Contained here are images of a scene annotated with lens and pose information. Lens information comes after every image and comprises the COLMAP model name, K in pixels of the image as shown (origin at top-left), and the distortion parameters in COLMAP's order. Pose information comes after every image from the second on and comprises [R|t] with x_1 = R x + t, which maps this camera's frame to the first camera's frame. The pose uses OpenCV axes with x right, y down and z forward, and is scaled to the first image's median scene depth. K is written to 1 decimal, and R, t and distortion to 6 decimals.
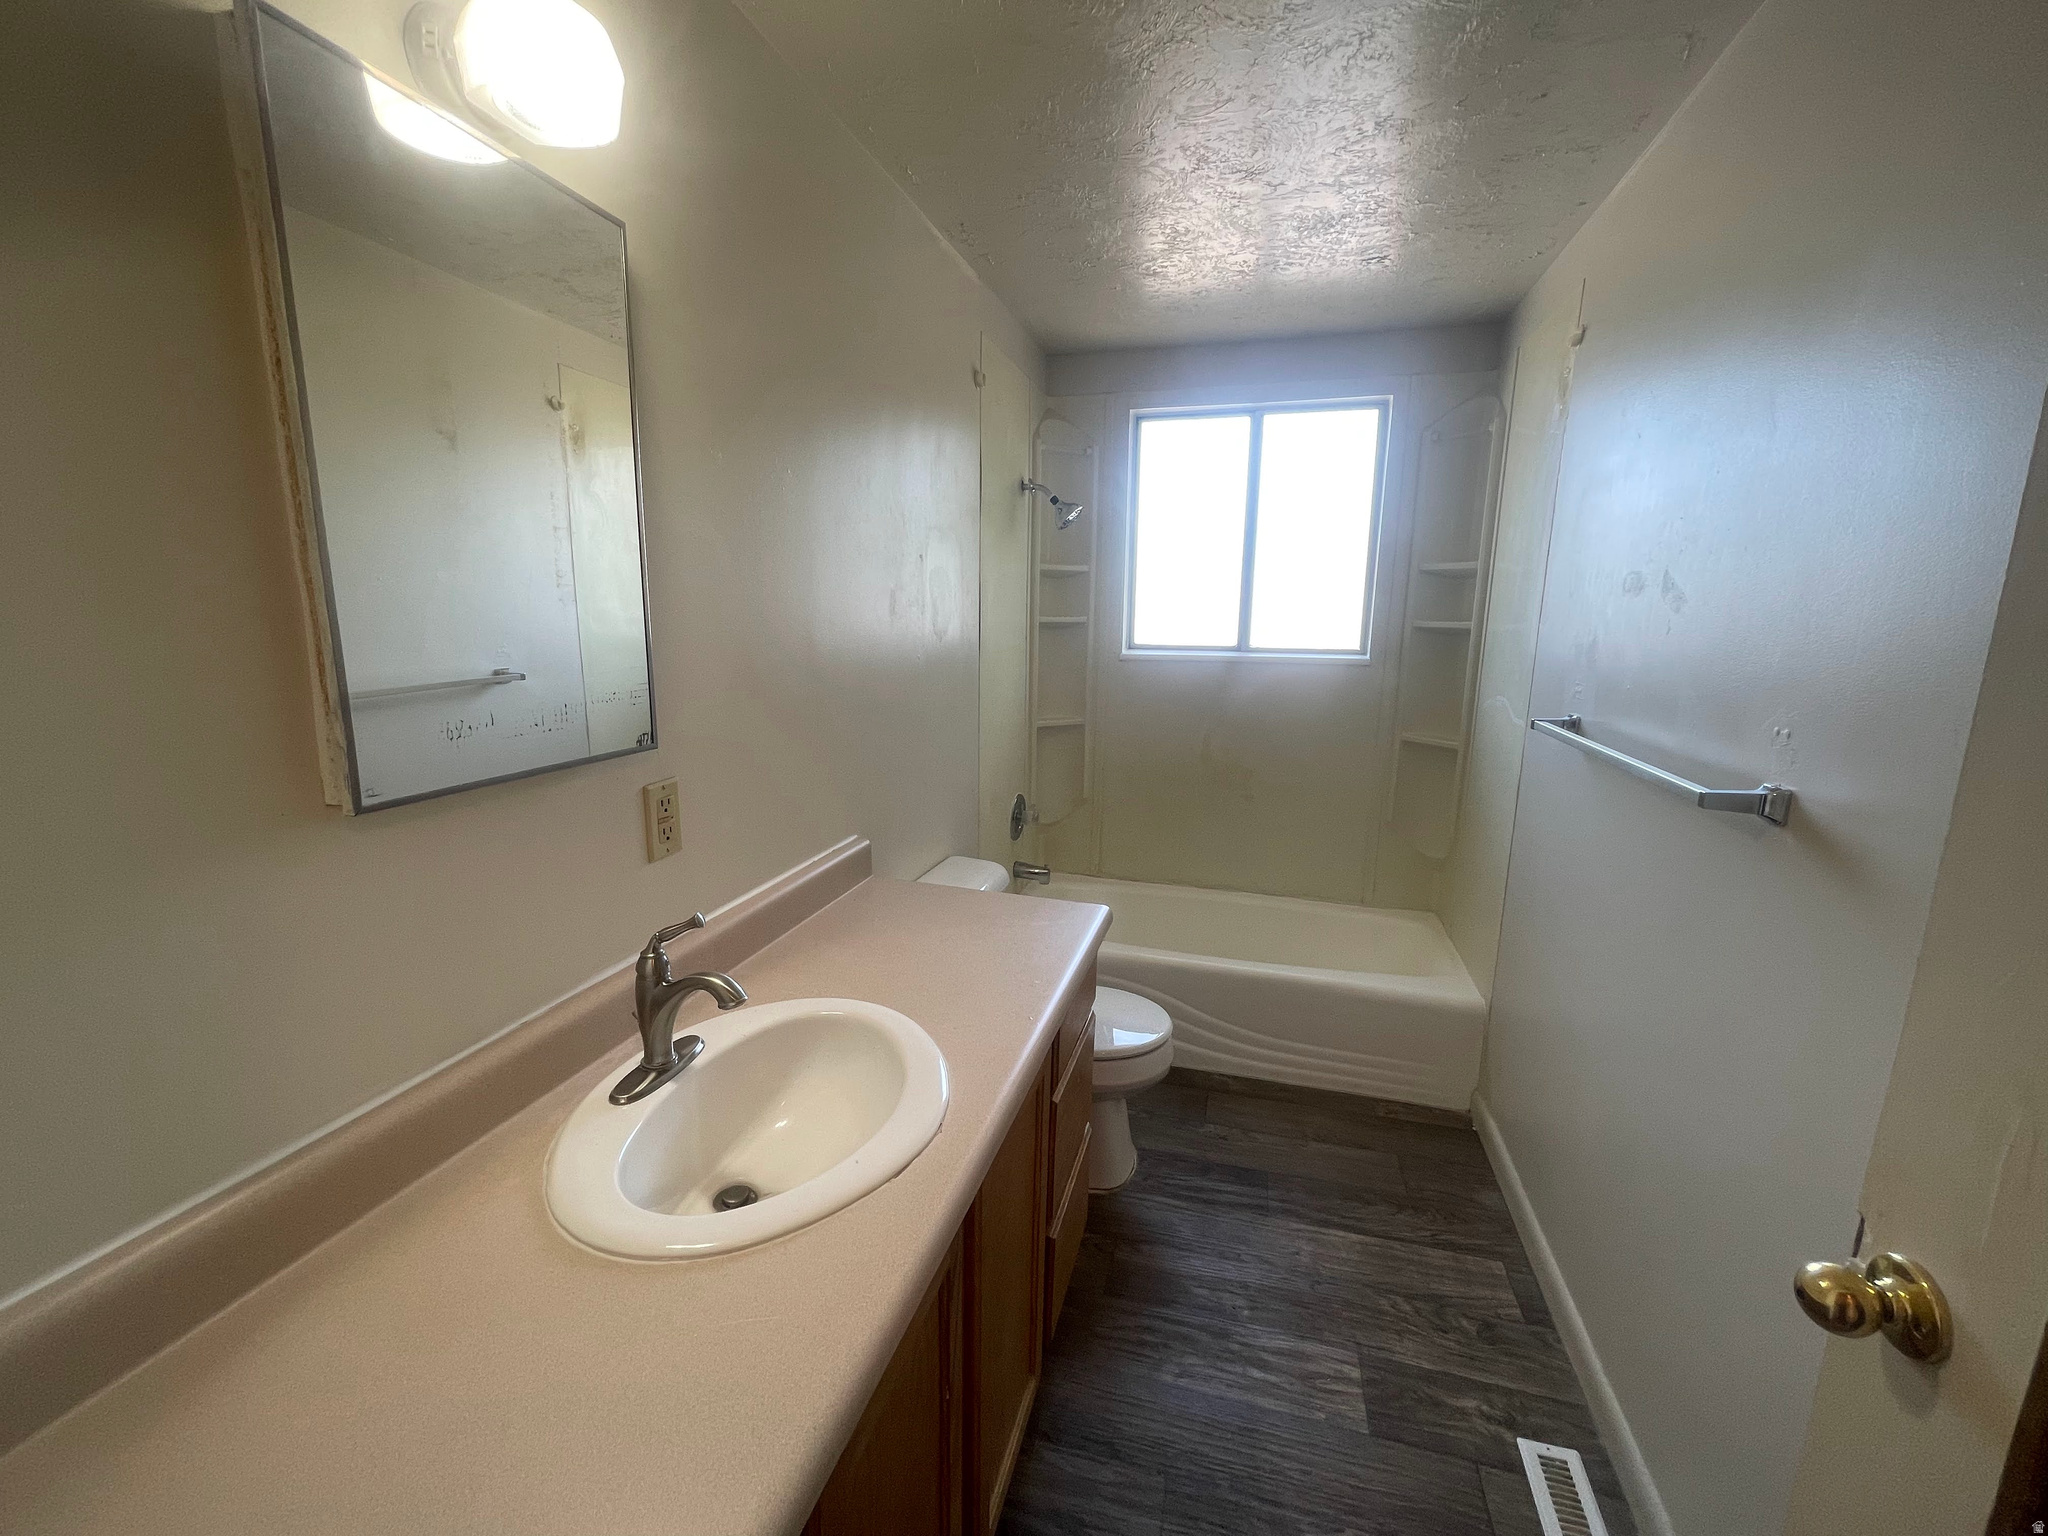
lens RADIAL K [[828.3, 0, 1018.8], [0, 828.3, 761.2], [0, 0, 1]] dist [-0.018922, 0.012989]
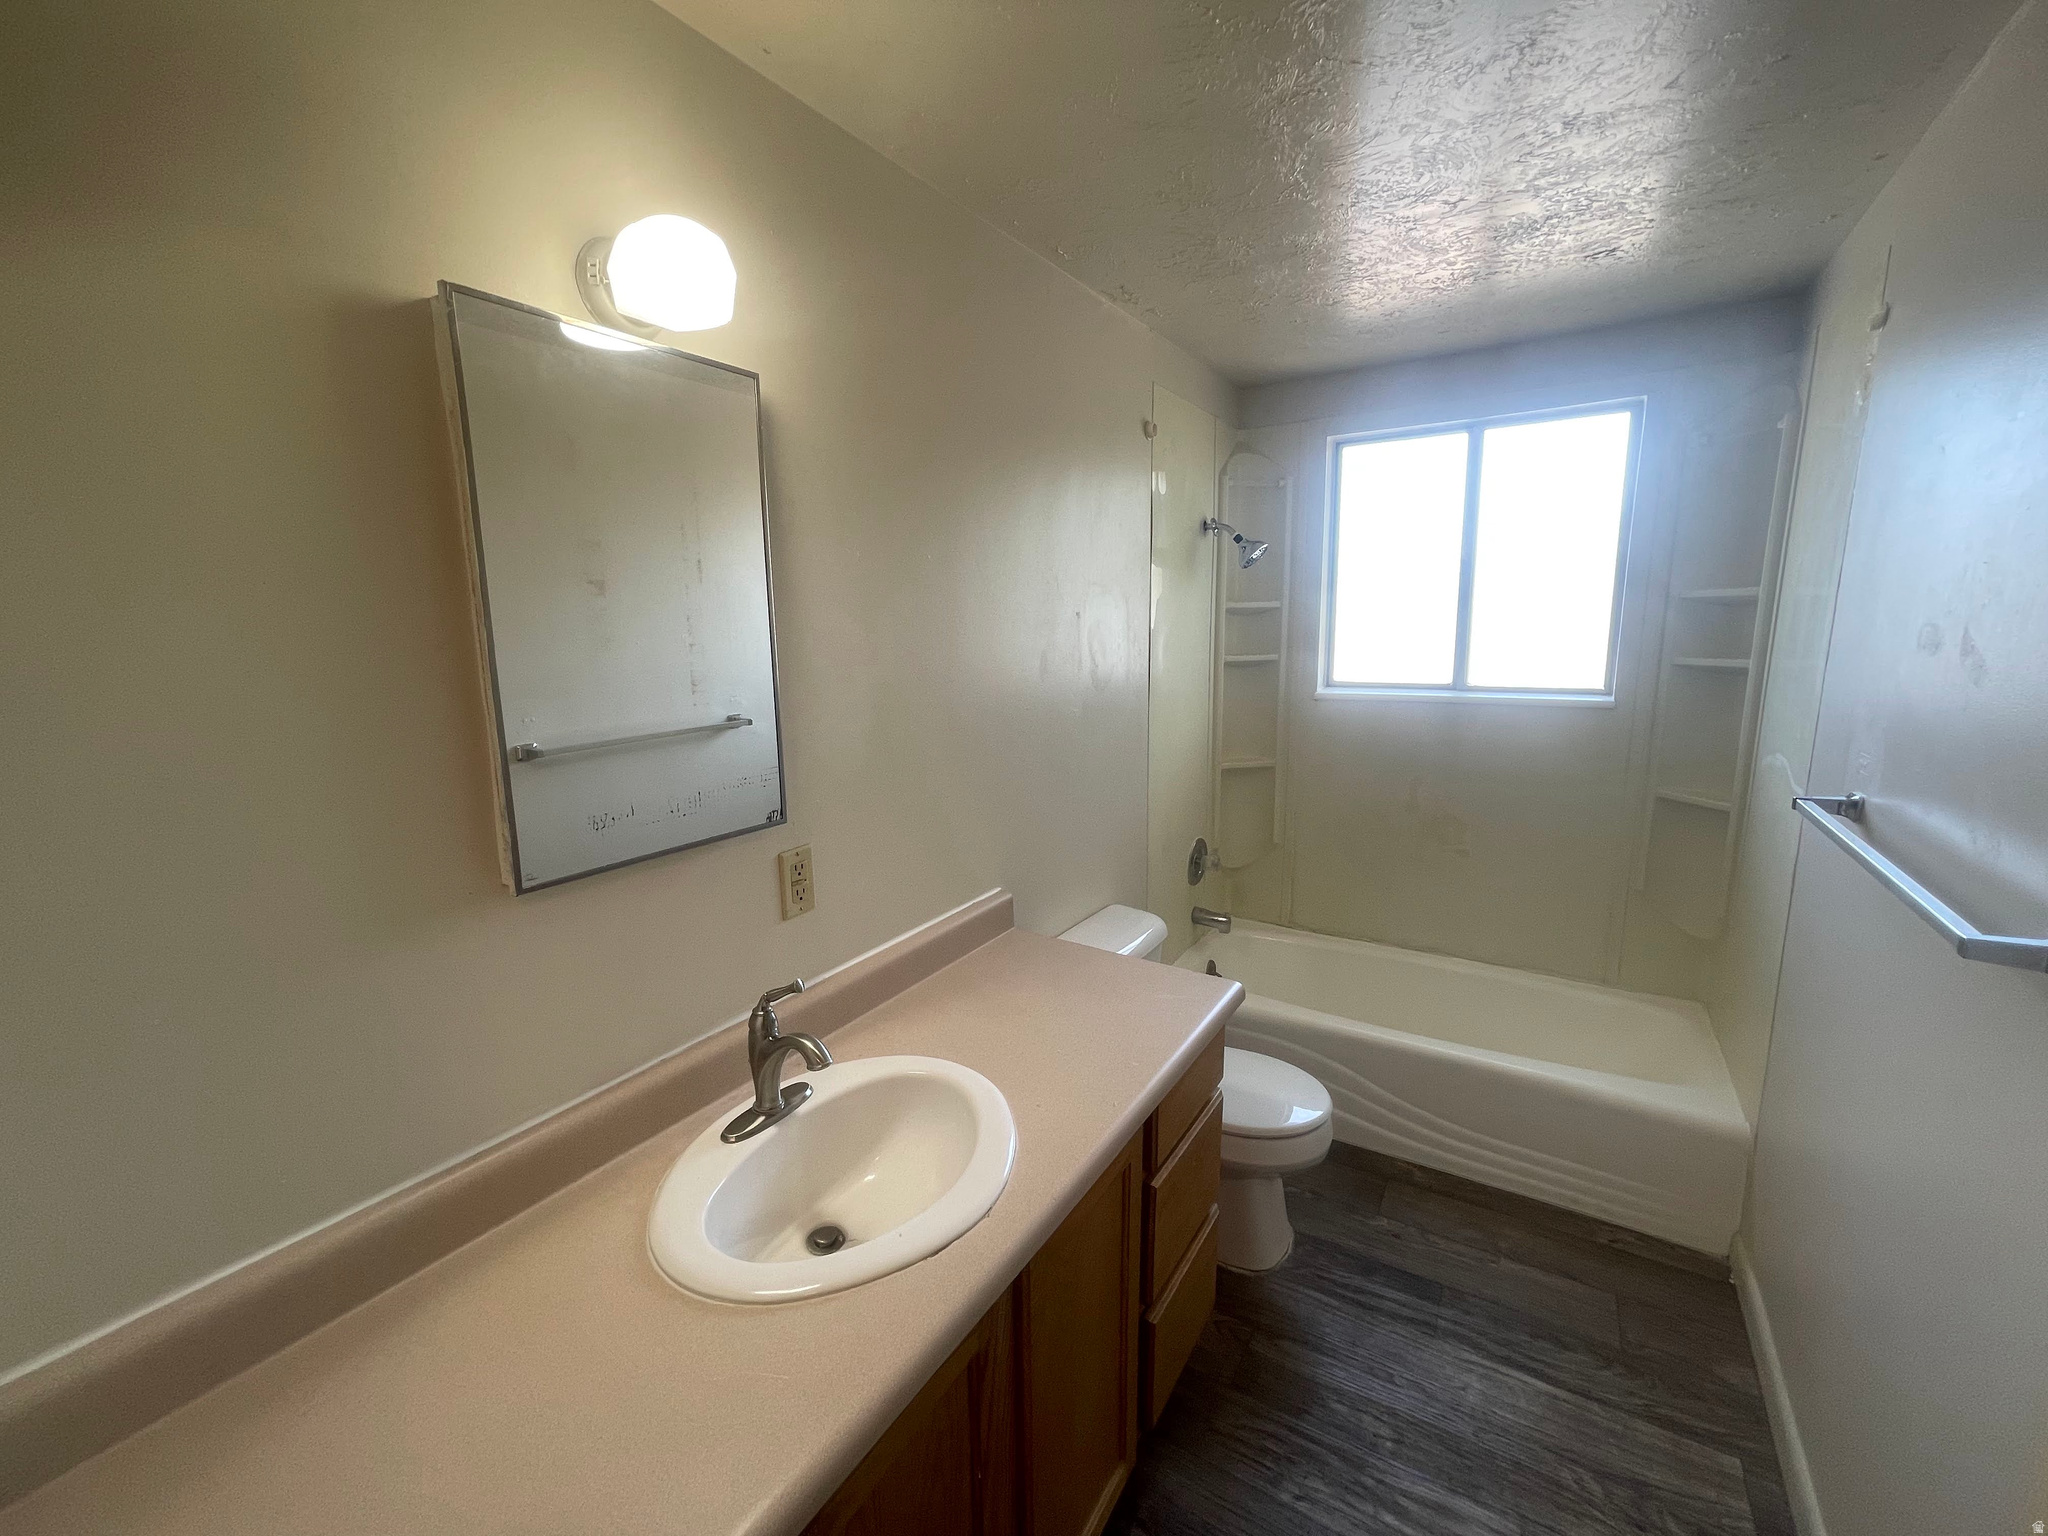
lens RADIAL K [[828.3, 0, 1018.8], [0, 828.3, 761.2], [0, 0, 1]] dist [-0.018922, 0.012989]
pose [[0.959029, 0.018950, -0.282672, 0.108135], [-0.023041, 0.999672, -0.011157, -0.054850], [0.282368, 0.017213, 0.959152, 0.000804]]
